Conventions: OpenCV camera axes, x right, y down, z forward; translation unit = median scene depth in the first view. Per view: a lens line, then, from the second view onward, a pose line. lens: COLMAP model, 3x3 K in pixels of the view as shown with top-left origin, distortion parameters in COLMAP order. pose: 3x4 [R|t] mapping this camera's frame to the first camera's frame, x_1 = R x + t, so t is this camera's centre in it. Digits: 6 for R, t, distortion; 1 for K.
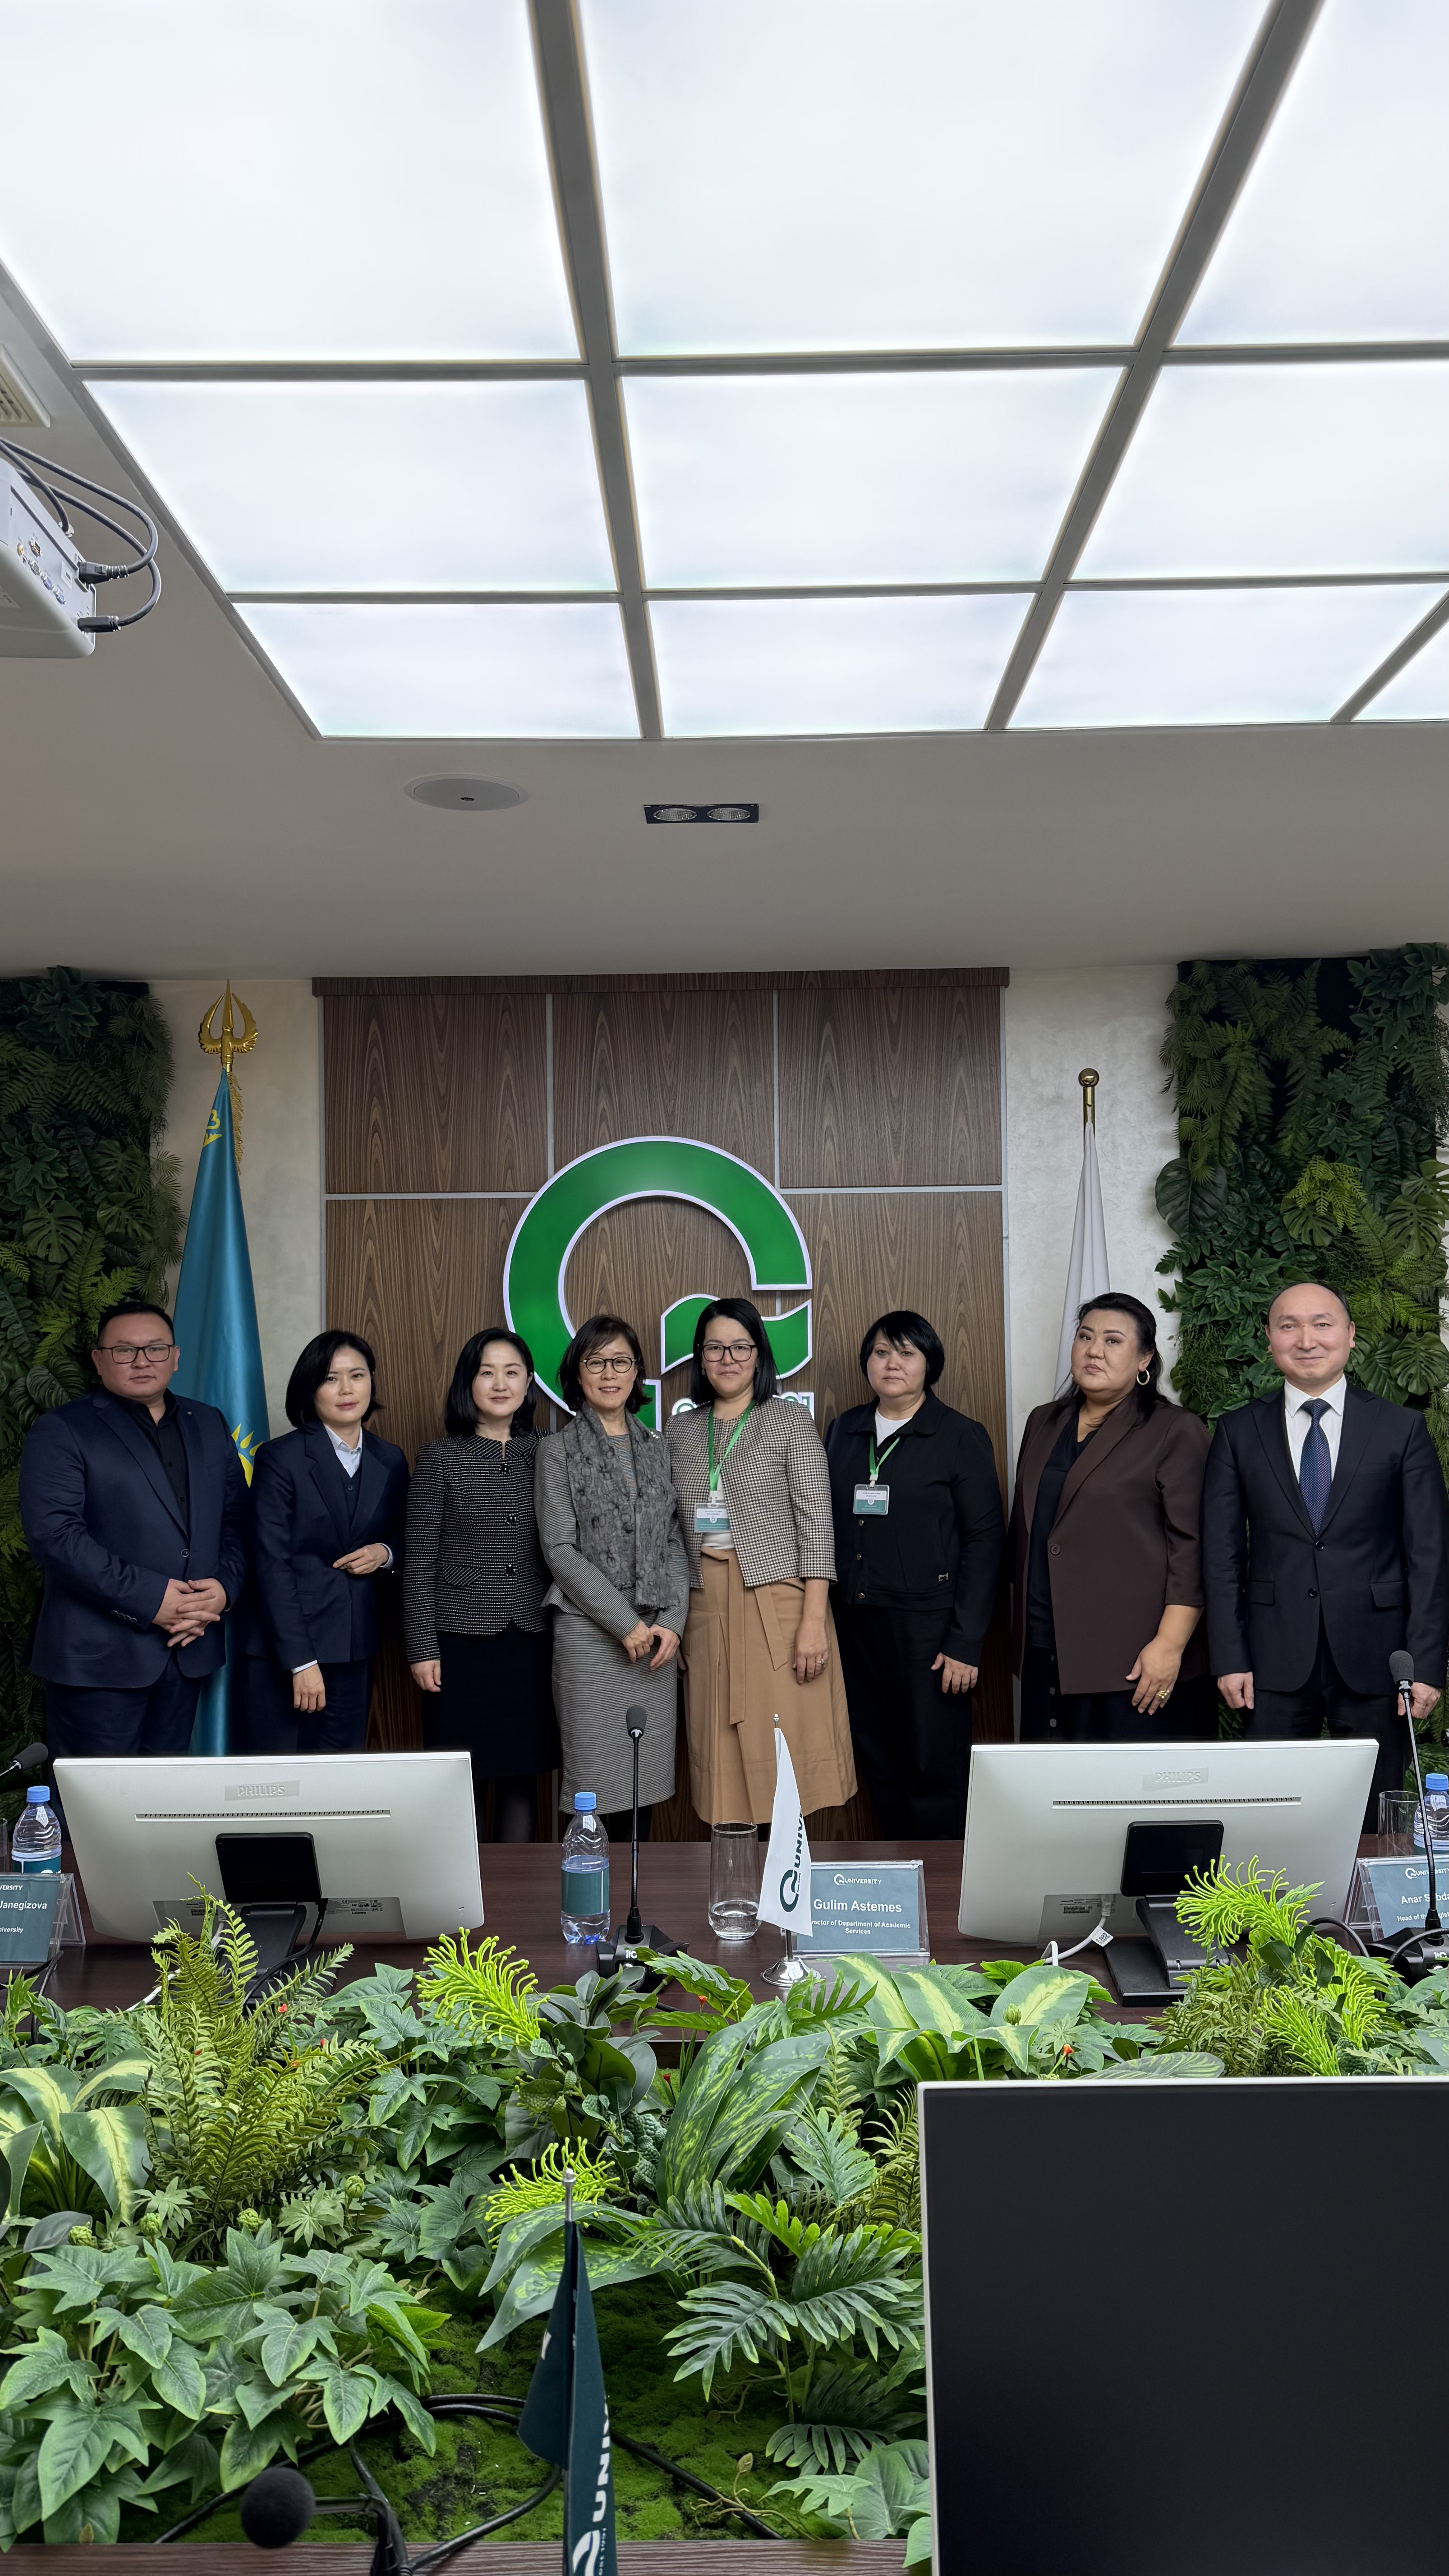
lens RADIAL K [[1811.4, 0, 731.2], [0, 1811.4, 1304.7], [0, 0, 1]] dist [0.041797, -0.013873]
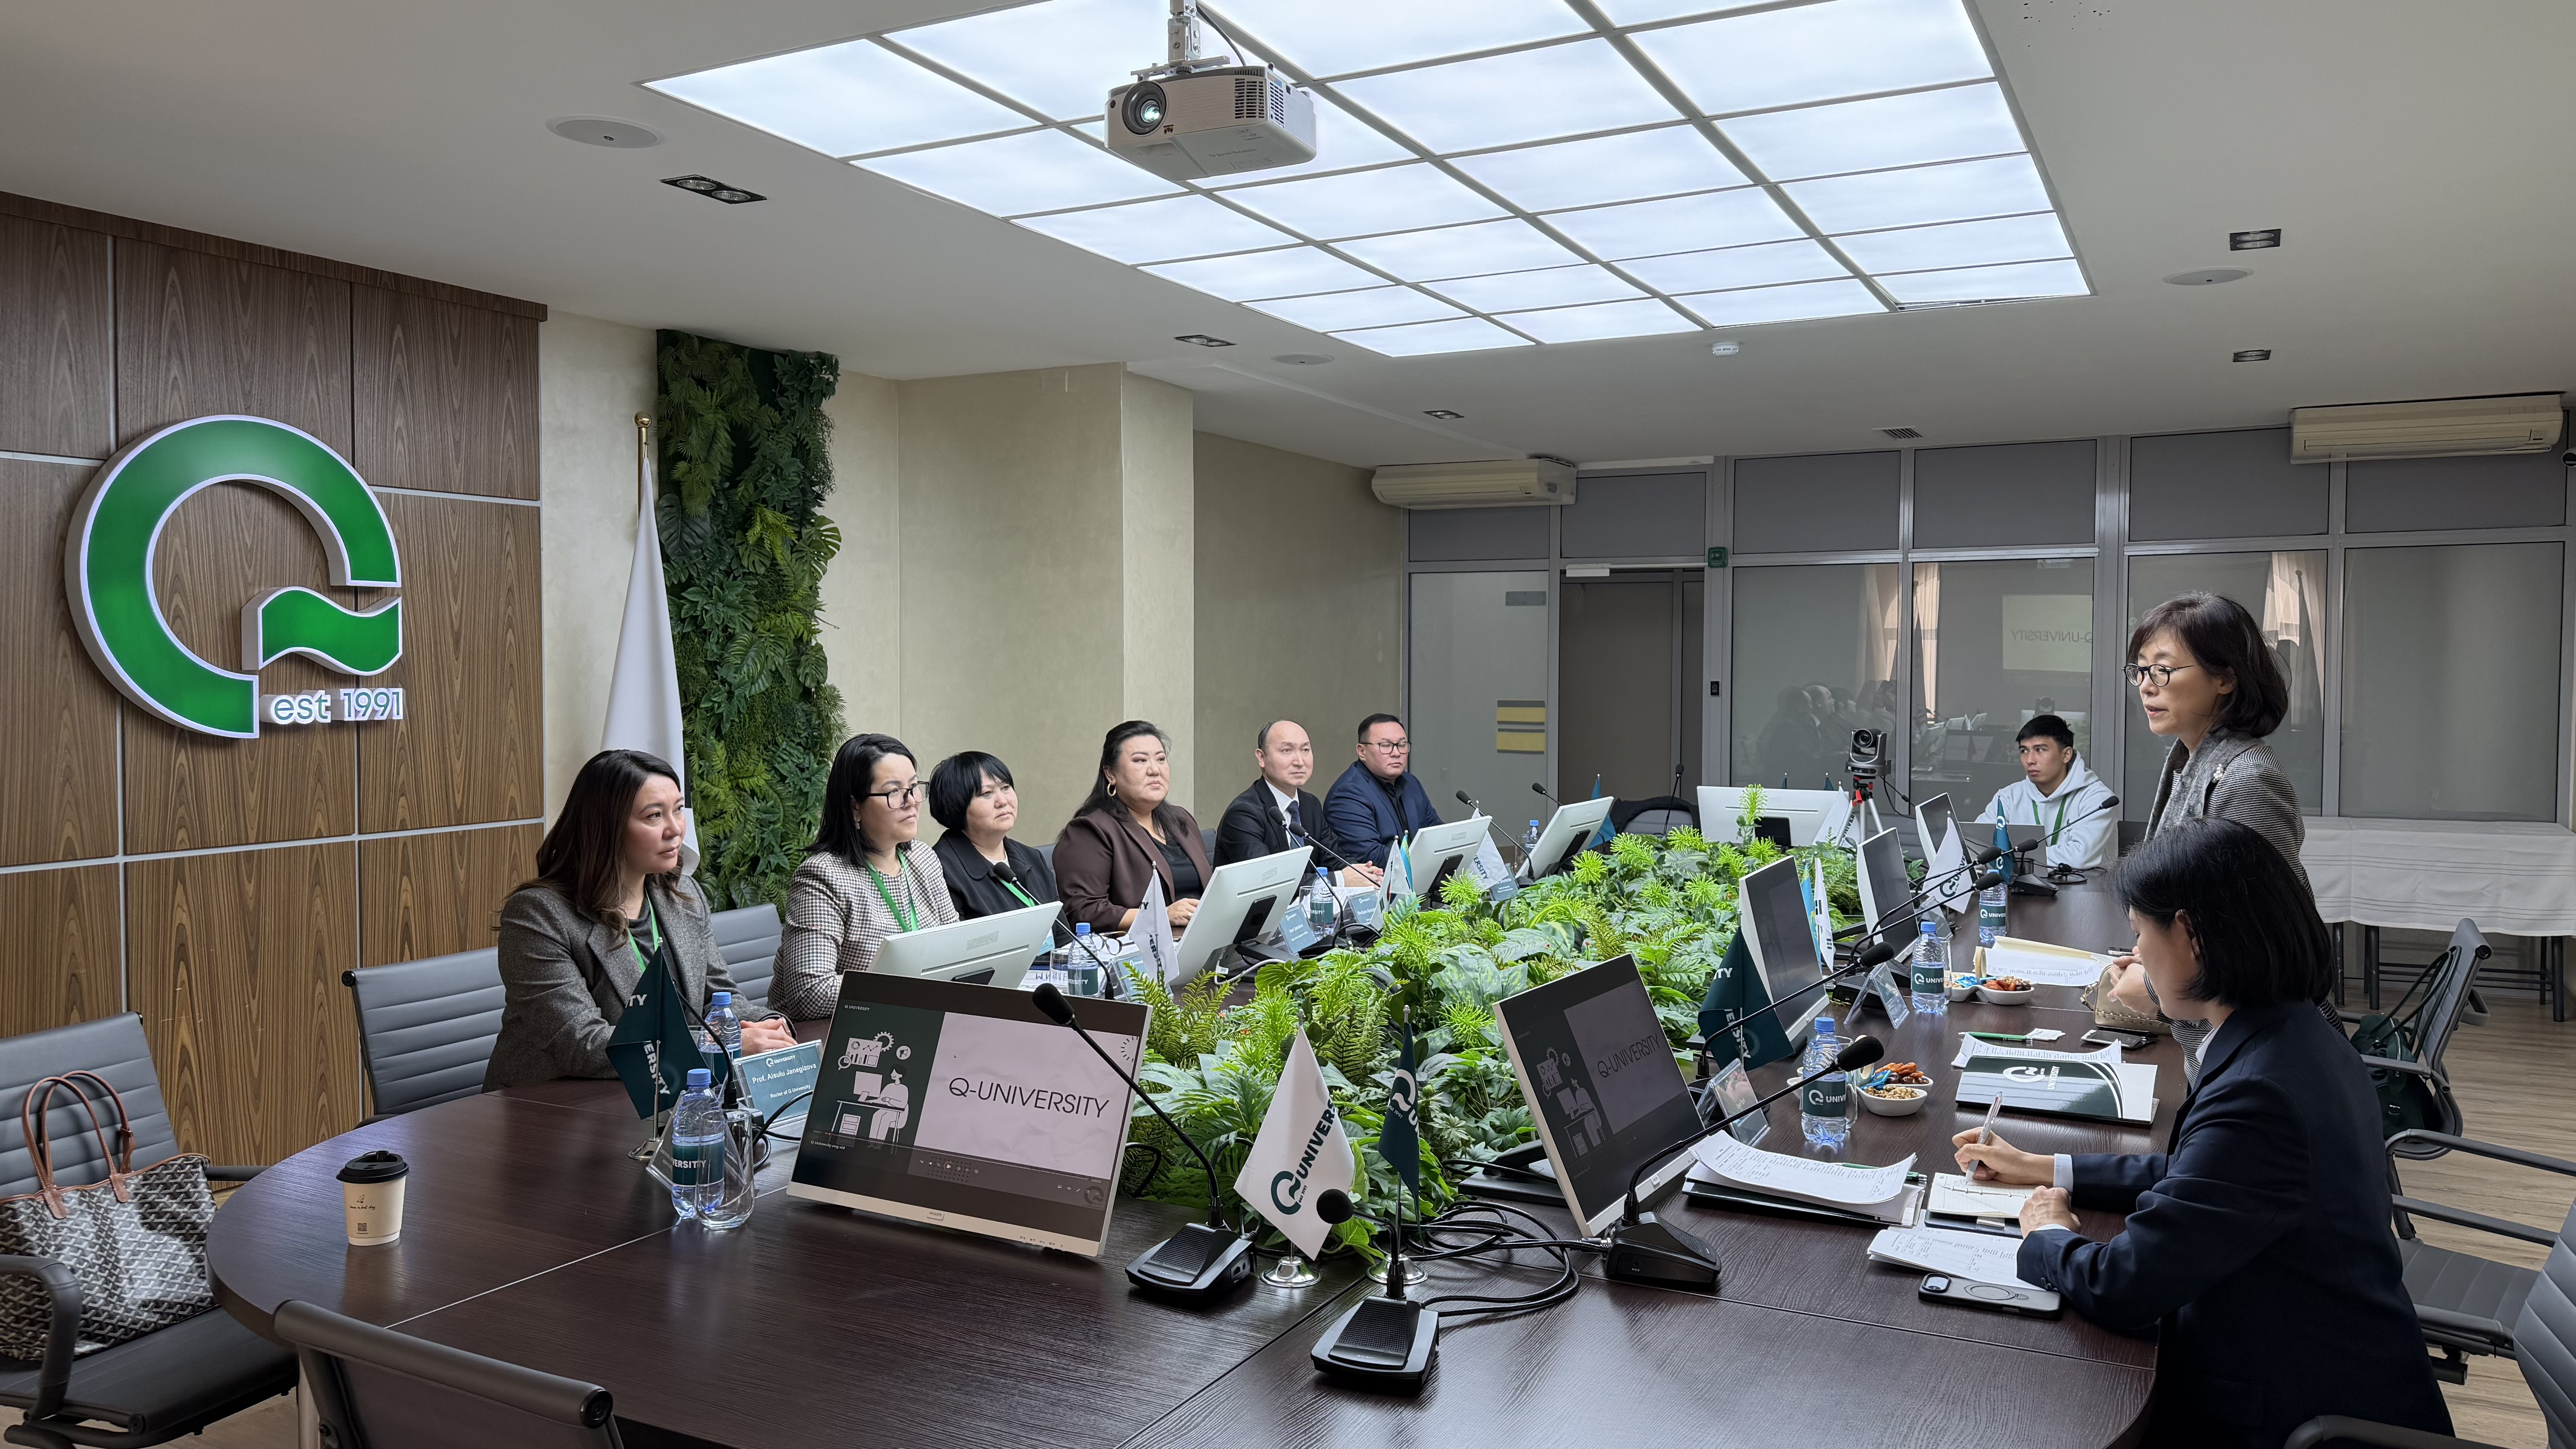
lens RADIAL K [[1811.4, 0, 1279.0], [0, 1811.4, 704.8], [0, 0, 1]] dist [0.041797, -0.013873]
pose [[0.461237, -0.009882, 0.887222, -0.635910], [-0.046825, 0.998273, 0.035462, -0.002122], [-0.886040, -0.057900, 0.459978, 0.075243]]
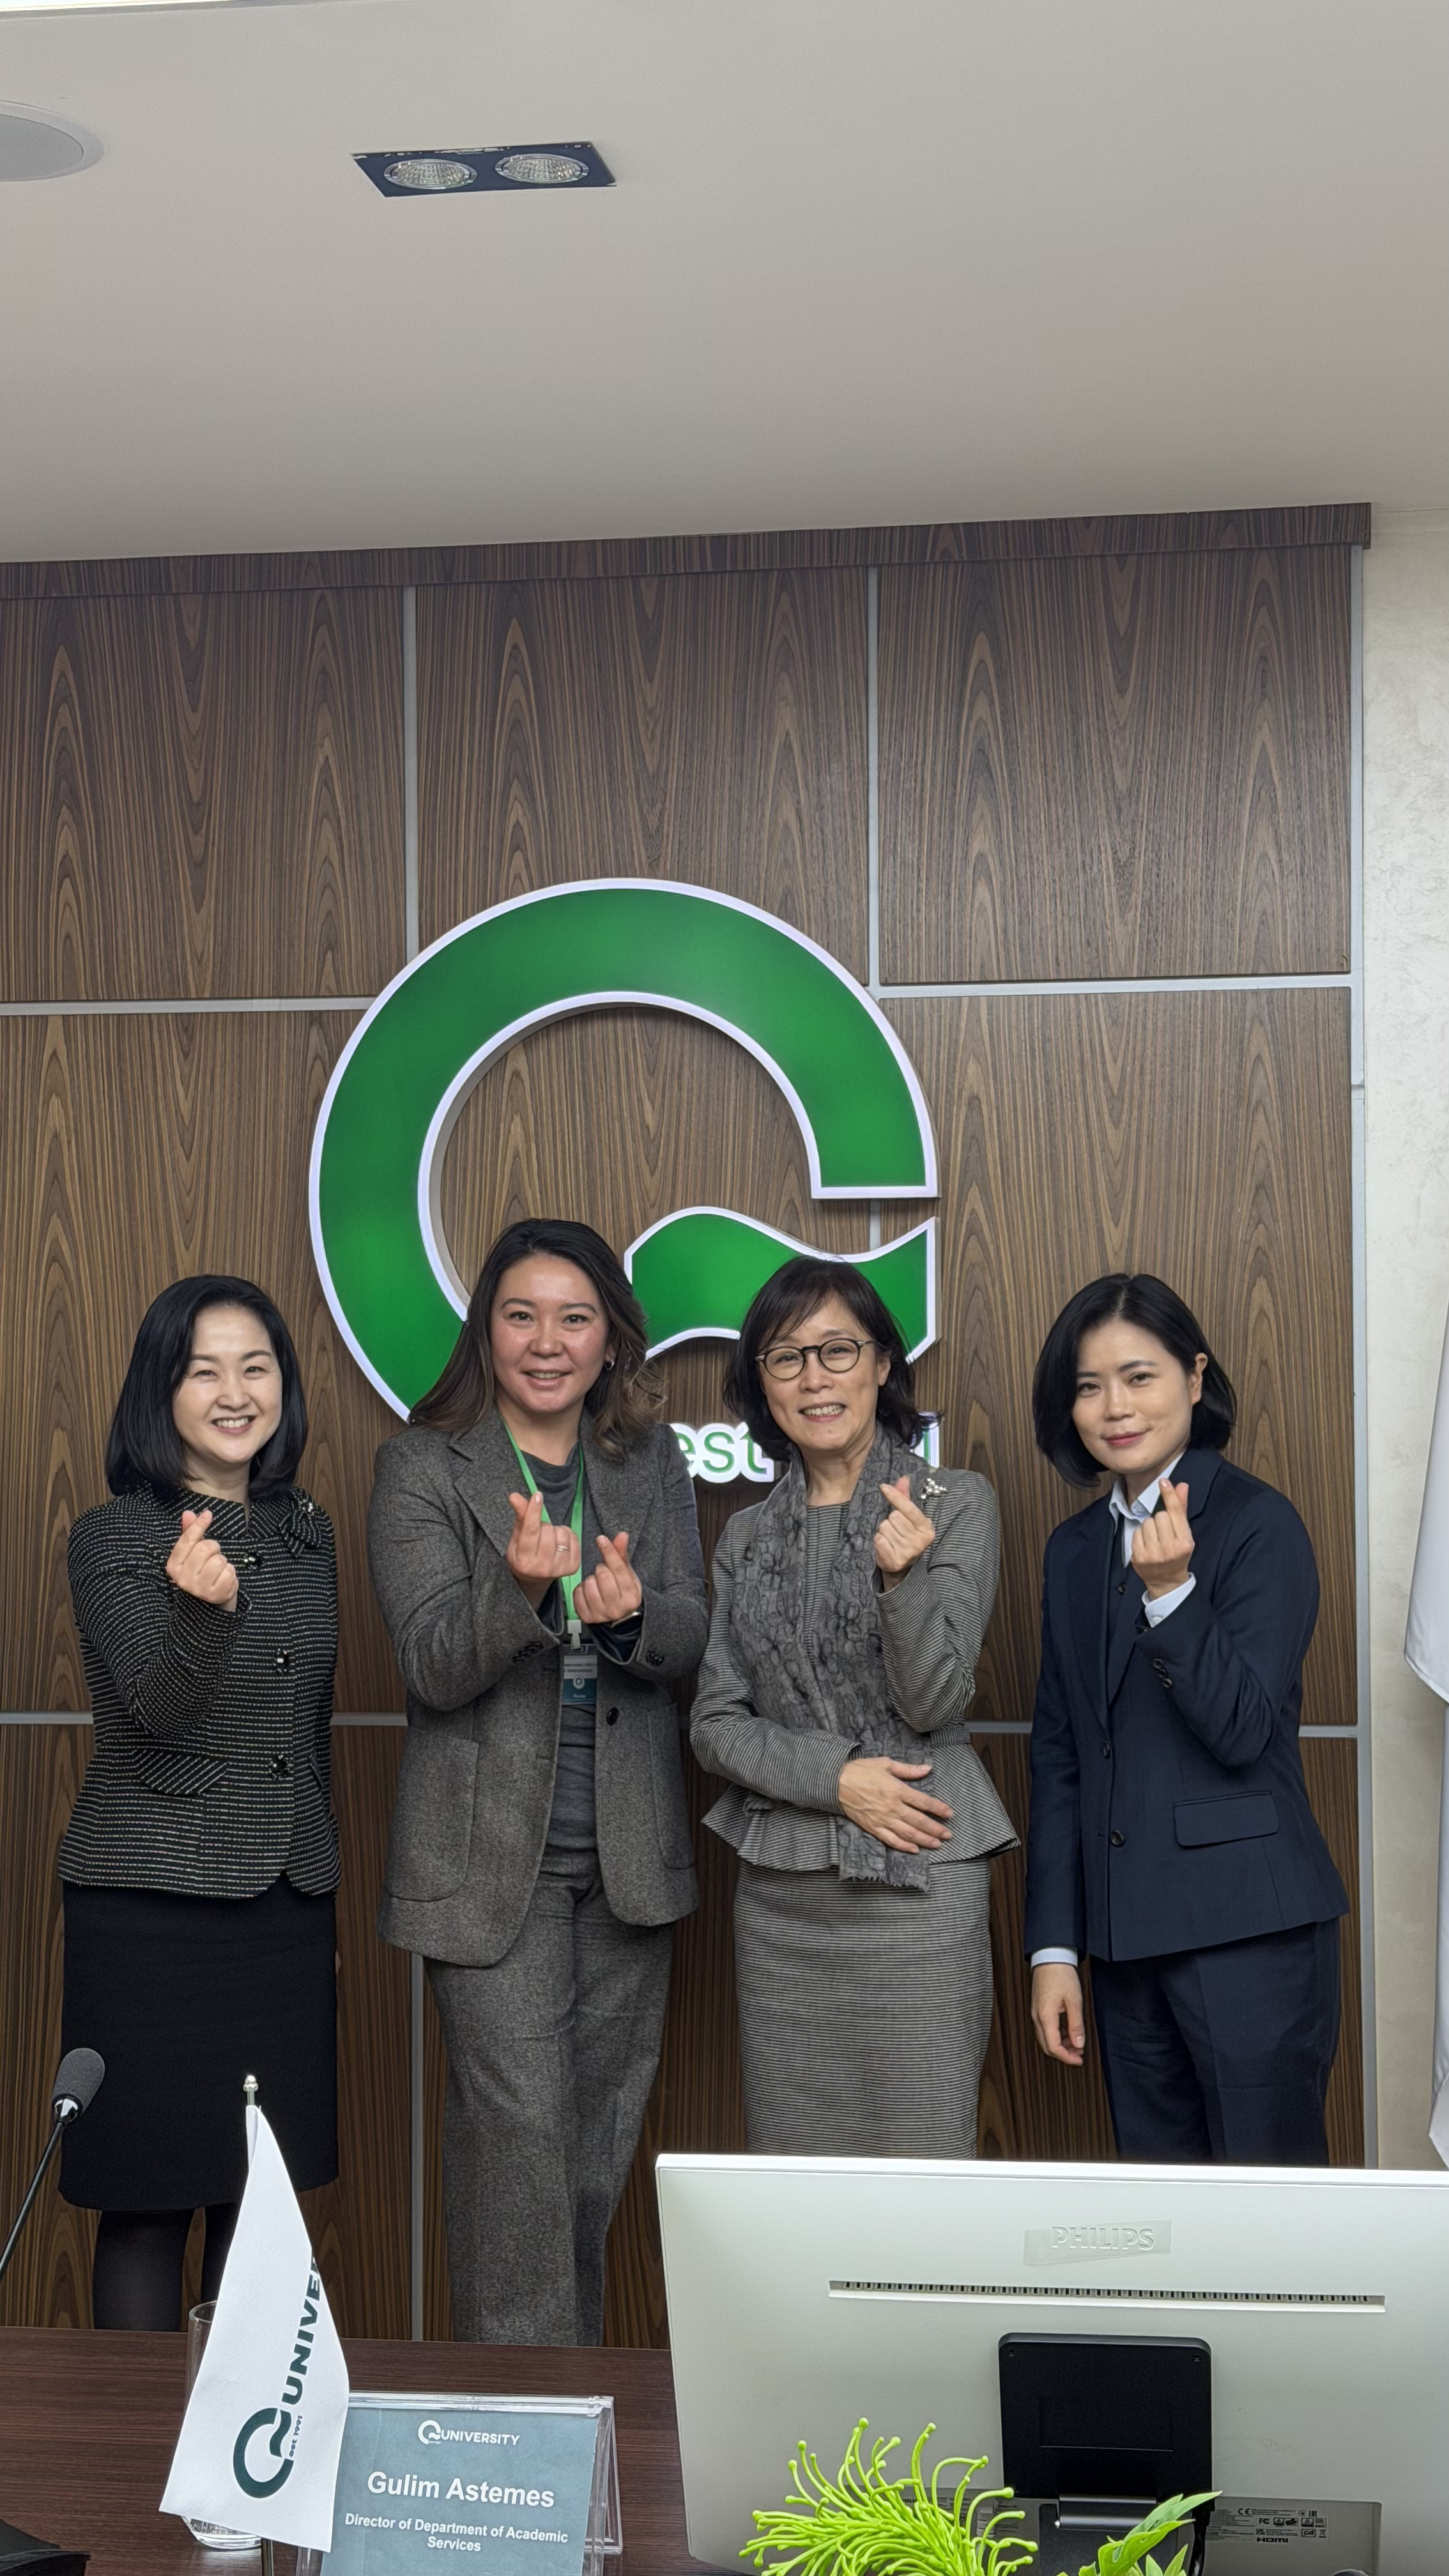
lens RADIAL K [[3627.0, 0, 745.7], [0, 3627.0, 1384.7], [0, 0, 1]] dist [0.056975, 0.000000]
pose [[0.990718, 0.006173, -0.135791, 0.122559], [-0.001220, 0.999332, 0.036525, 0.006078], [0.135926, -0.036020, 0.990064, 0.043395]]
